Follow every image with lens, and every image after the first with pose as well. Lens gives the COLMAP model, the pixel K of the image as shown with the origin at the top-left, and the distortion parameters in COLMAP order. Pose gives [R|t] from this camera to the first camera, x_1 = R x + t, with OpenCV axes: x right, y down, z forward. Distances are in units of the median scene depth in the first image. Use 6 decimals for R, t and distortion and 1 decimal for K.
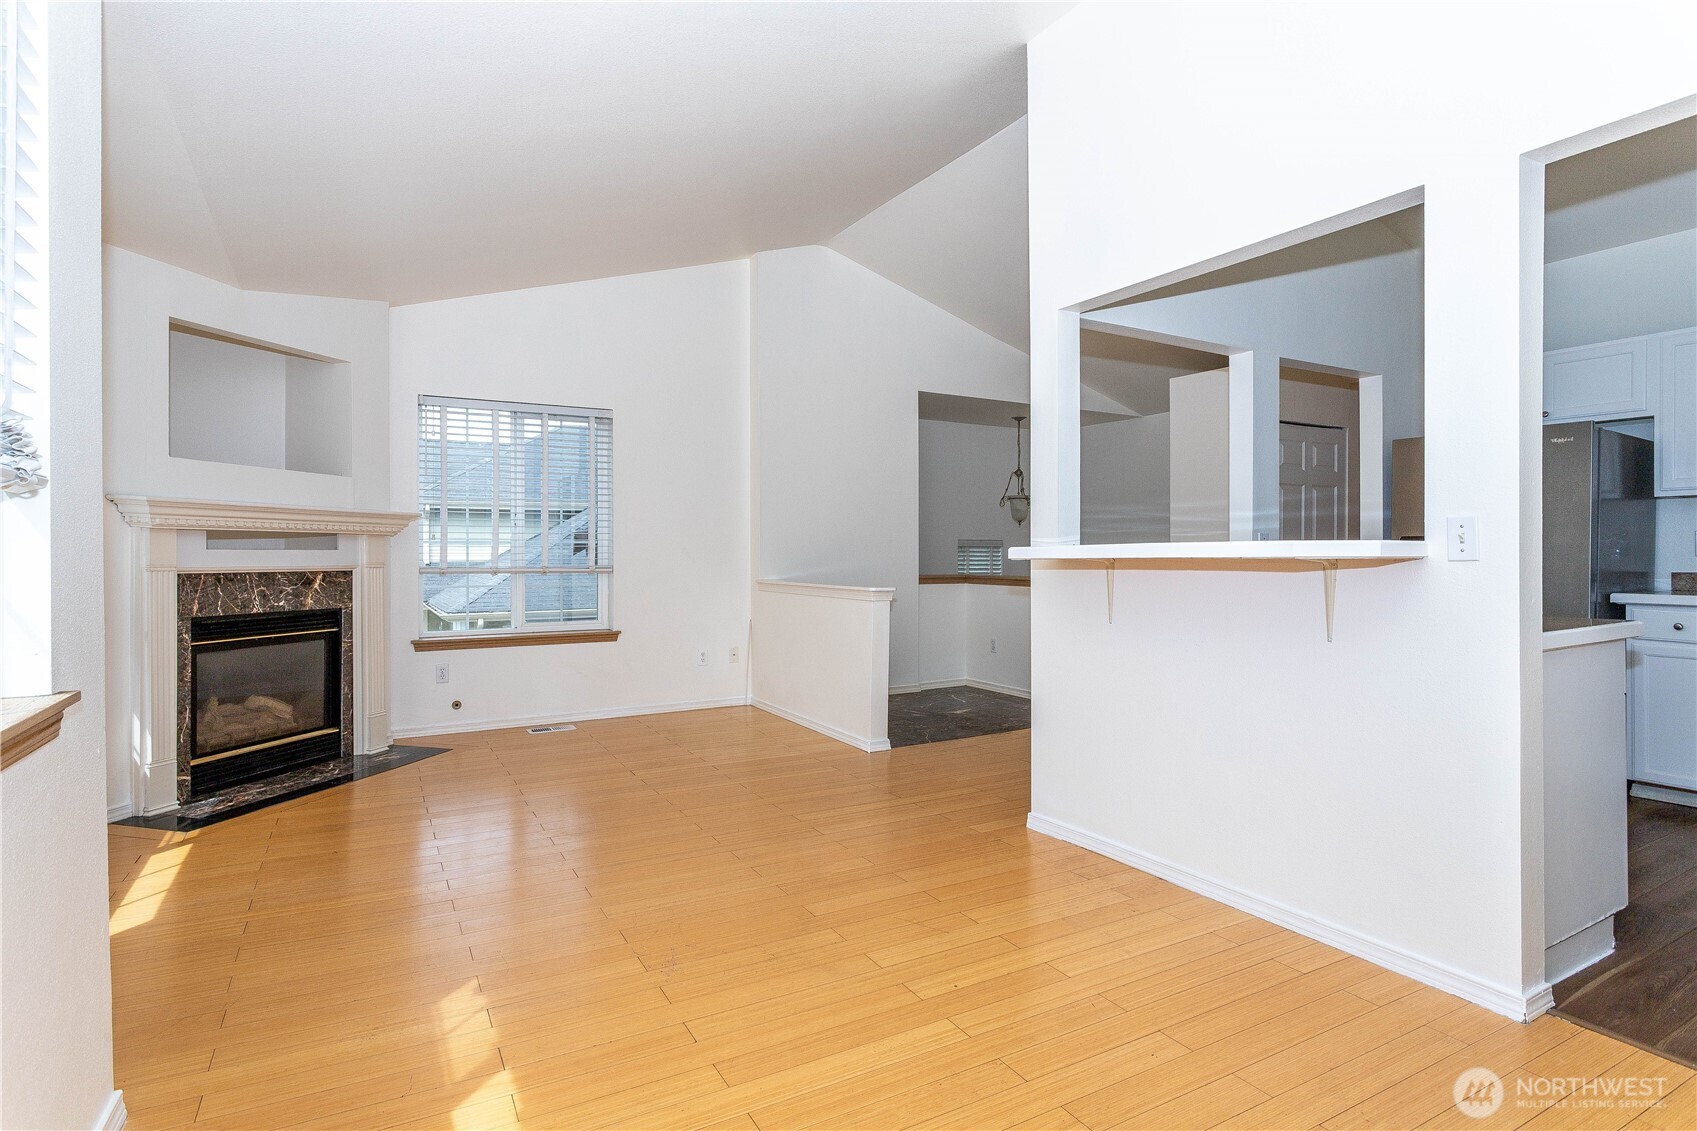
lens RADIAL K [[860.2, 0, 838.4], [0, 860.2, 557.0], [0, 0, 1]] dist [-0.005508, -0.002159]
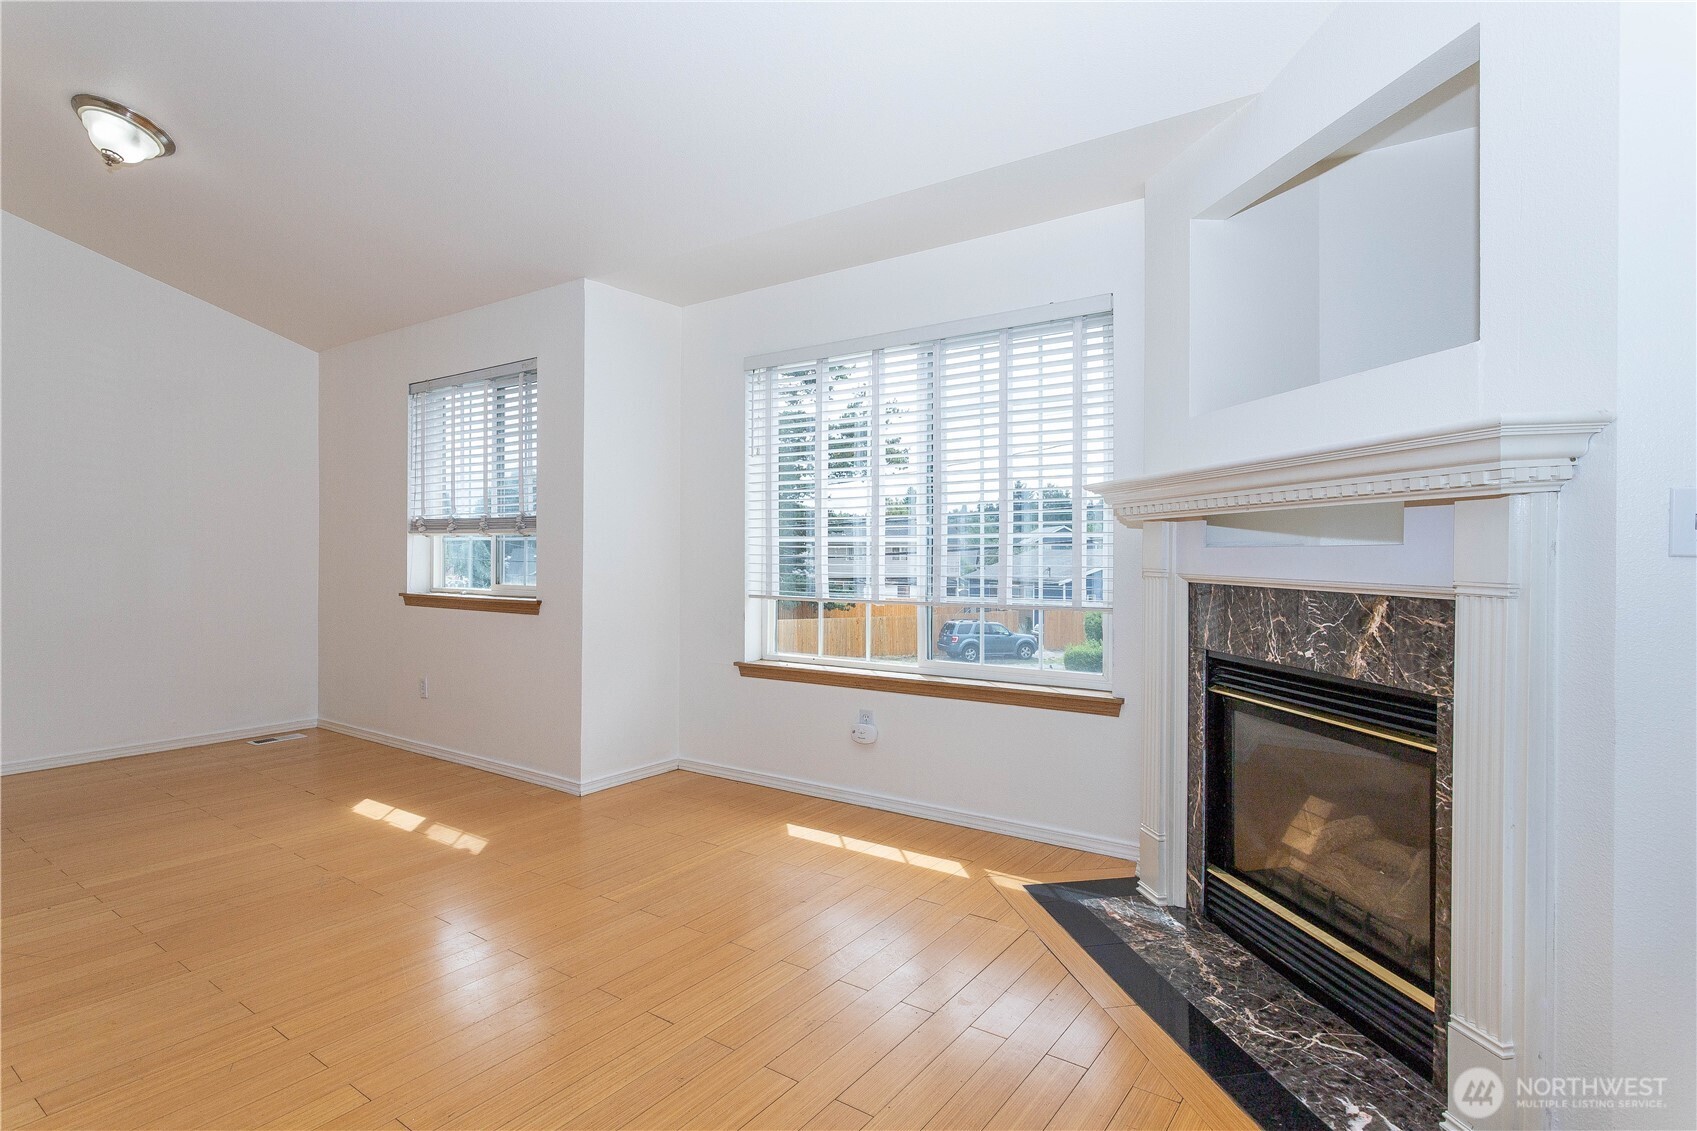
lens RADIAL K [[860.2, 0, 838.4], [0, 860.2, 557.0], [0, 0, 1]] dist [-0.005508, -0.002159]
pose [[-0.907767, 0.002631, -0.419466, -0.193227], [-0.001268, 0.999959, 0.009017, -0.006102], [0.419472, 0.008718, -0.907726, 1.335772]]
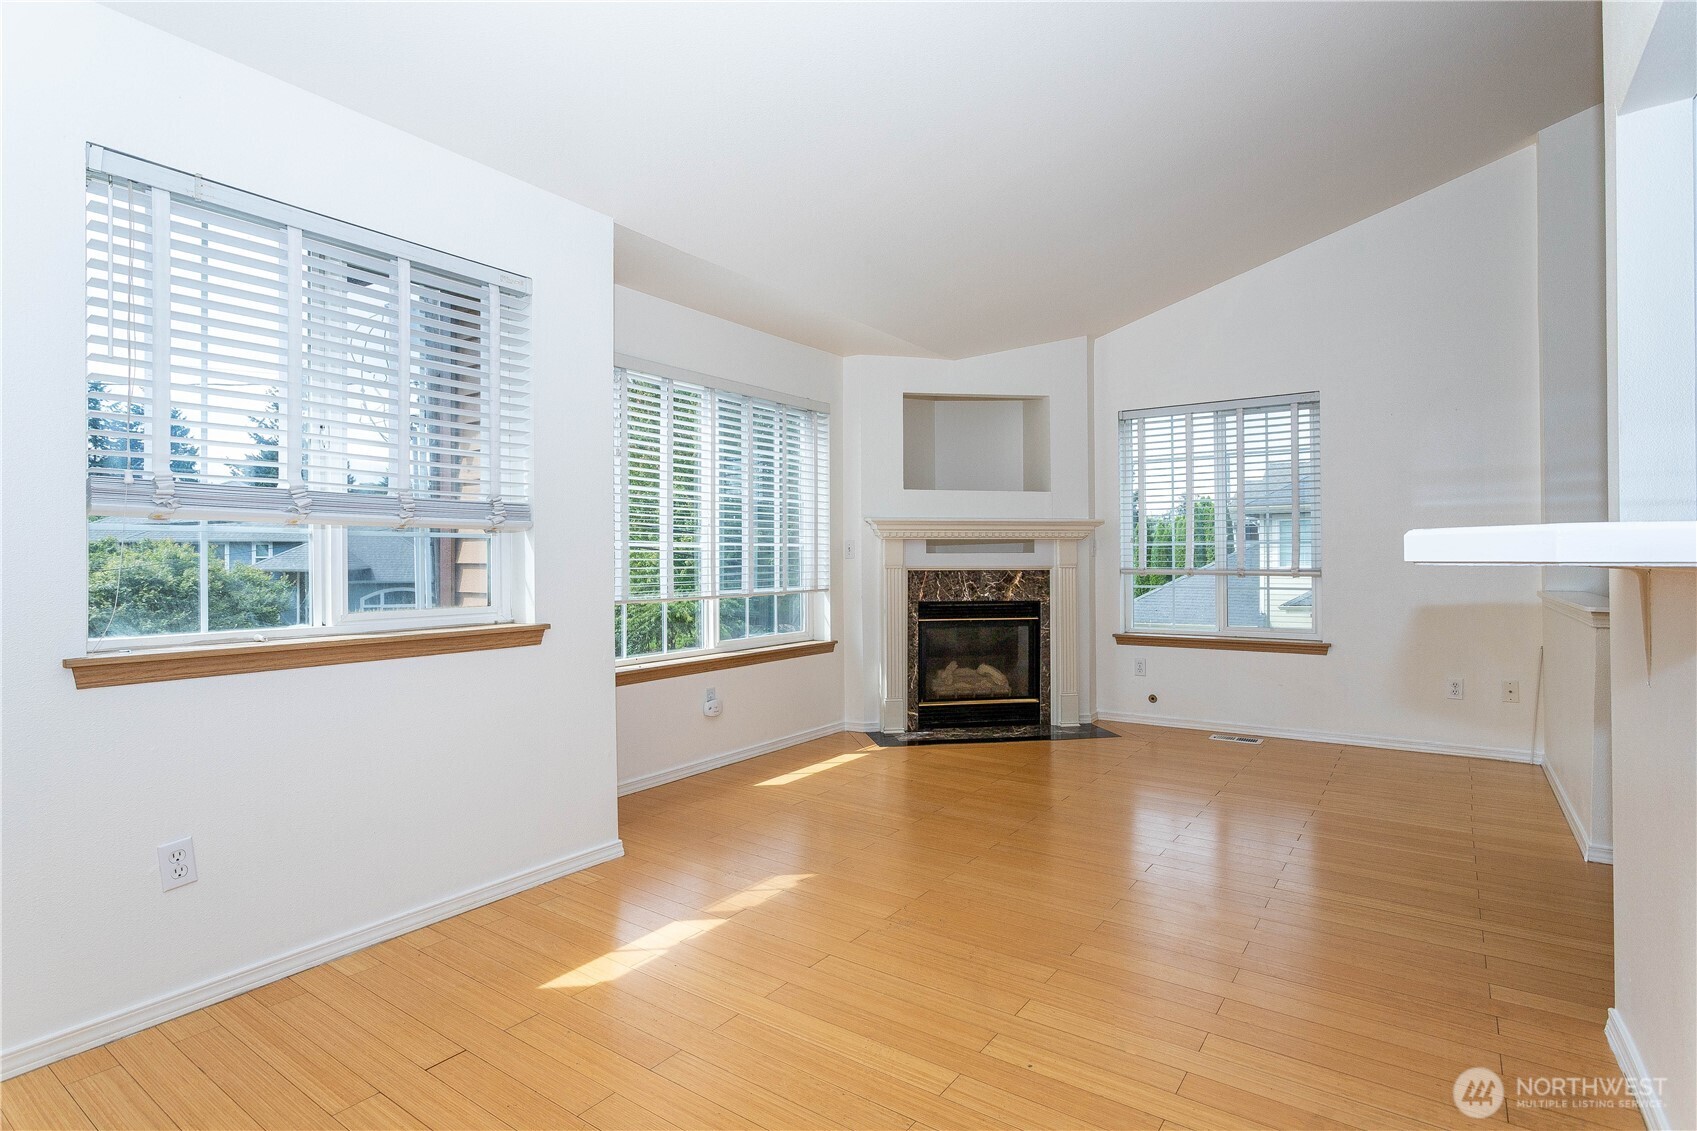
lens RADIAL K [[860.2, 0, 838.4], [0, 860.2, 557.0], [0, 0, 1]] dist [-0.005508, -0.002159]
pose [[0.427222, -0.001822, -0.904145, 0.428538], [0.000741, 0.999998, -0.001665, -0.000700], [0.904146, 0.000041, 0.427223, 0.243520]]
